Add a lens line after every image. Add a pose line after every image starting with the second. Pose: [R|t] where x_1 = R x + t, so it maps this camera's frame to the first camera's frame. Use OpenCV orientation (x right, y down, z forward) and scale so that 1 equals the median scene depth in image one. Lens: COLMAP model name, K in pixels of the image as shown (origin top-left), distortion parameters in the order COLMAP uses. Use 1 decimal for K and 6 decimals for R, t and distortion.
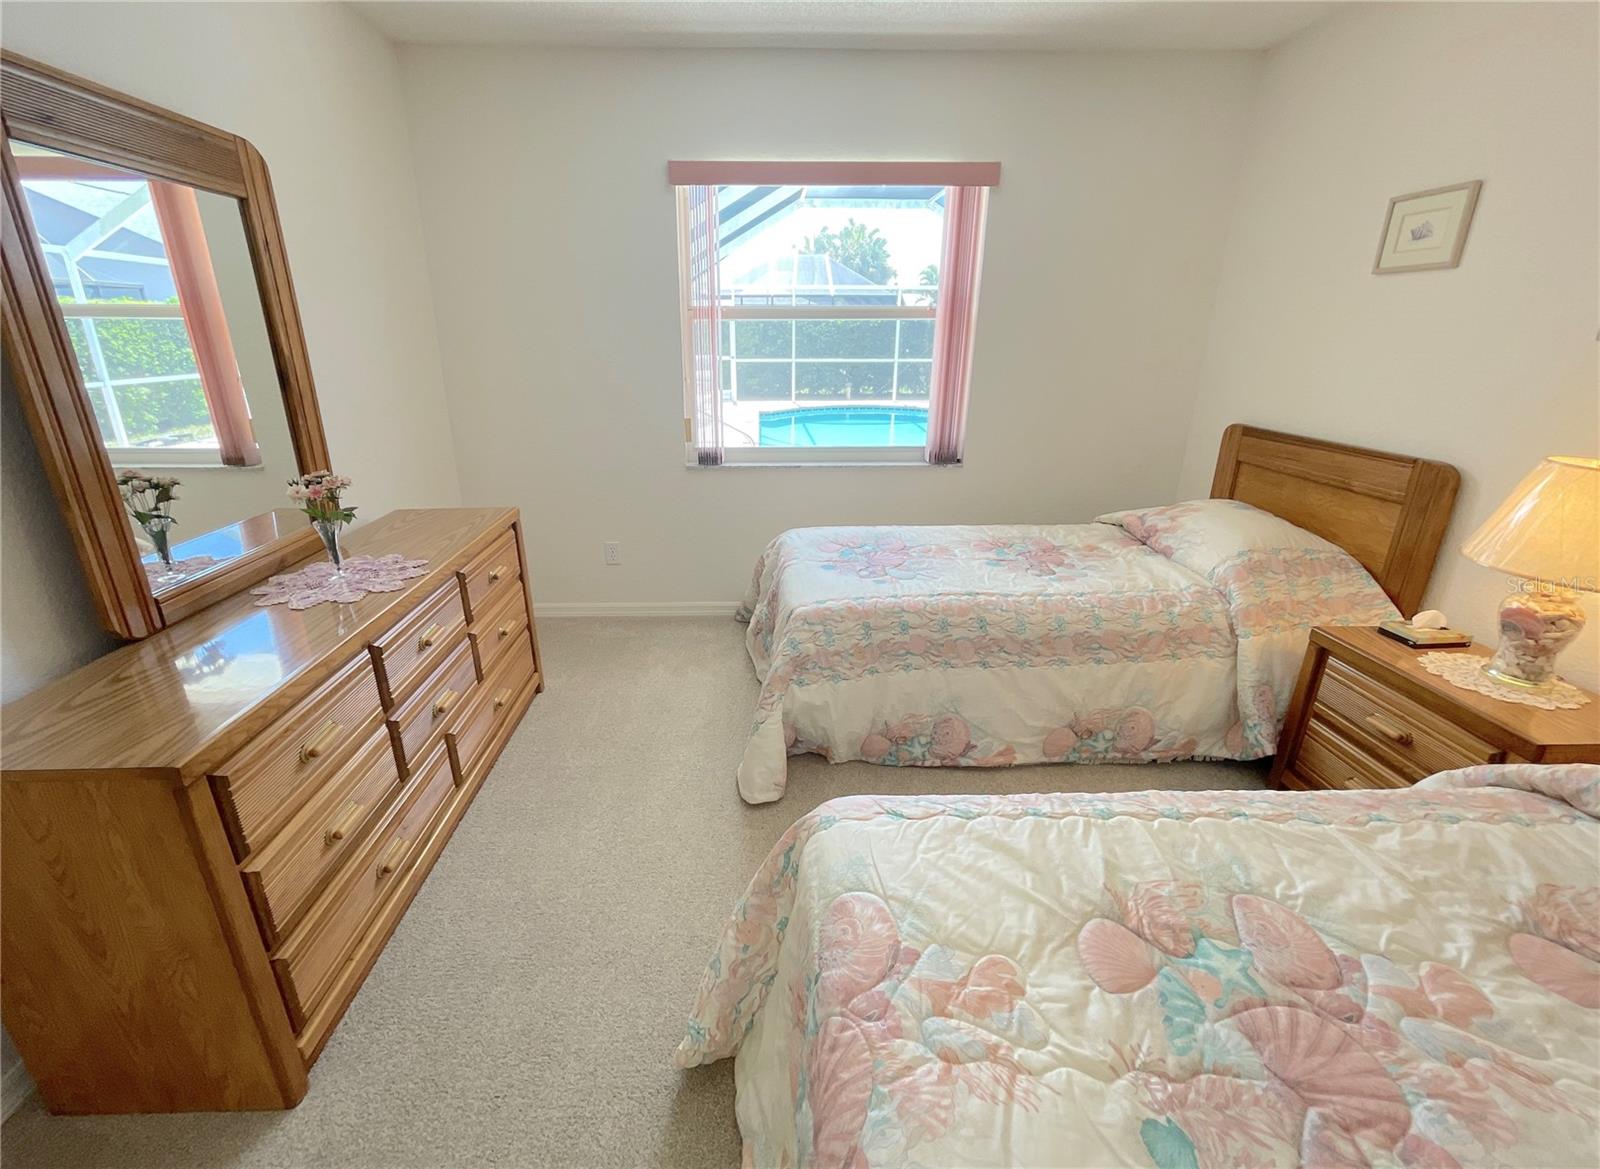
lens RADIAL K [[671.7, 0, 780.6], [0, 671.7, 575.3], [0, 0, 1]] dist [-0.002274, -0.000523]
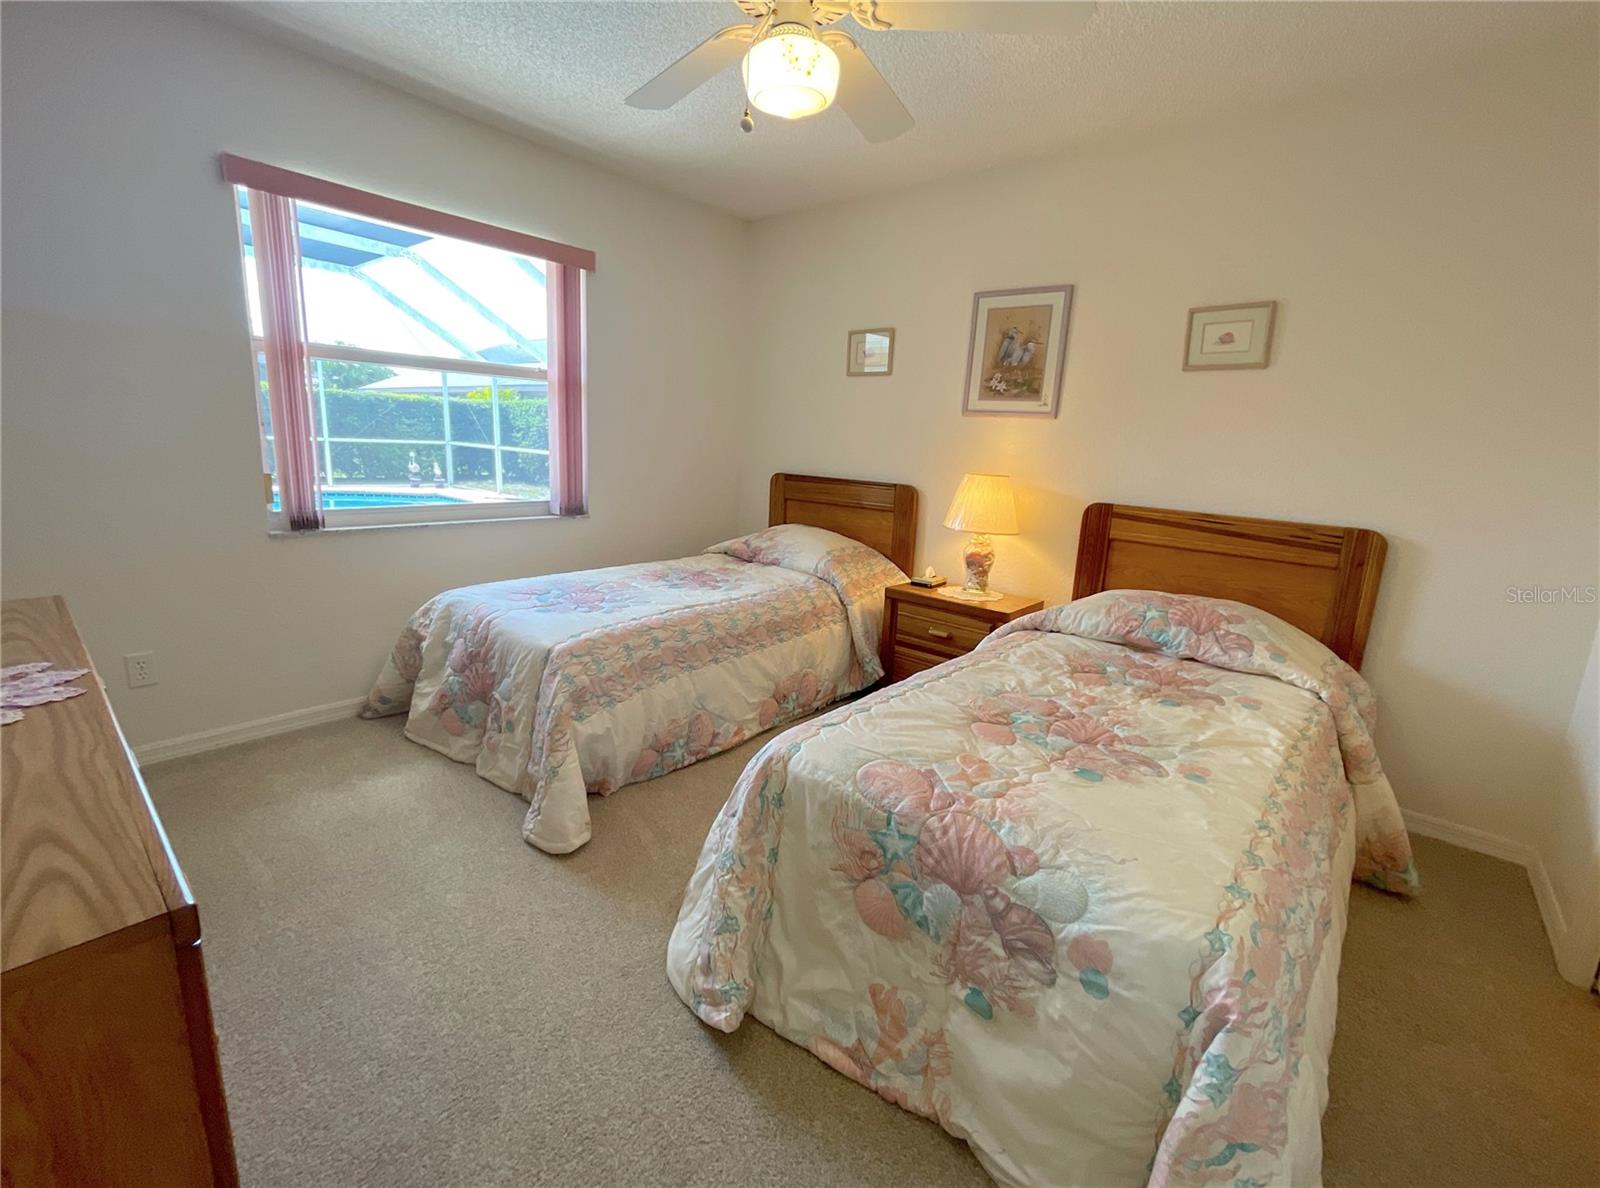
lens RADIAL K [[675.5, 0, 800.0], [0, 675.5, 594.0], [0, 0, 1]] dist [0.001430, 0.000051]
pose [[0.666458, -0.133722, 0.733452, -0.460522], [0.210523, 0.977501, -0.013076, 0.063772], [-0.715202, 0.163123, 0.679616, 0.061020]]
